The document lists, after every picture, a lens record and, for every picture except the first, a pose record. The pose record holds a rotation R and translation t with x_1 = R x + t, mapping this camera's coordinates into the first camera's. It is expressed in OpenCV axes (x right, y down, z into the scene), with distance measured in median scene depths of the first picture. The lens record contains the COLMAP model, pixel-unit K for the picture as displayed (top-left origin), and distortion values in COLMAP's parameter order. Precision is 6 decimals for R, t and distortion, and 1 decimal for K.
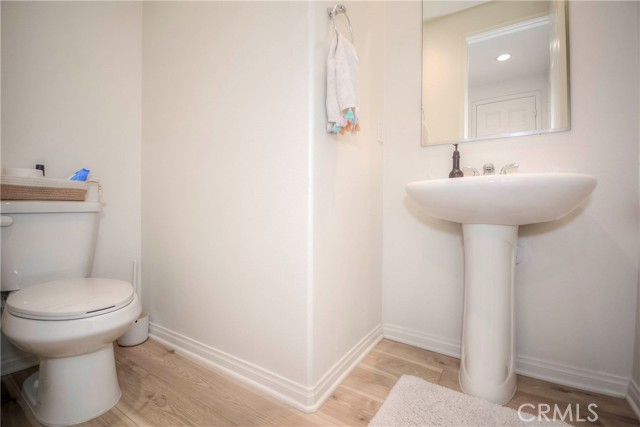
lens RADIAL K [[286.1, 0, 321.2], [0, 286.1, 215.2], [0, 0, 1]] dist [-0.000874, -0.012499]
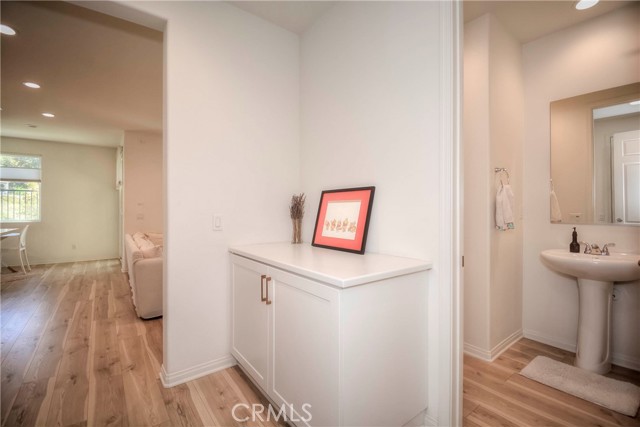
lens RADIAL K [[286.1, 0, 325.8], [0, 286.1, 209.4], [0, 0, 1]] dist [-0.000874, -0.012499]
pose [[0.942256, 0.001539, -0.334890, -0.385508], [-0.006954, 0.999864, -0.014969, -0.342223], [0.334821, 0.016433, 0.942138, -1.169820]]
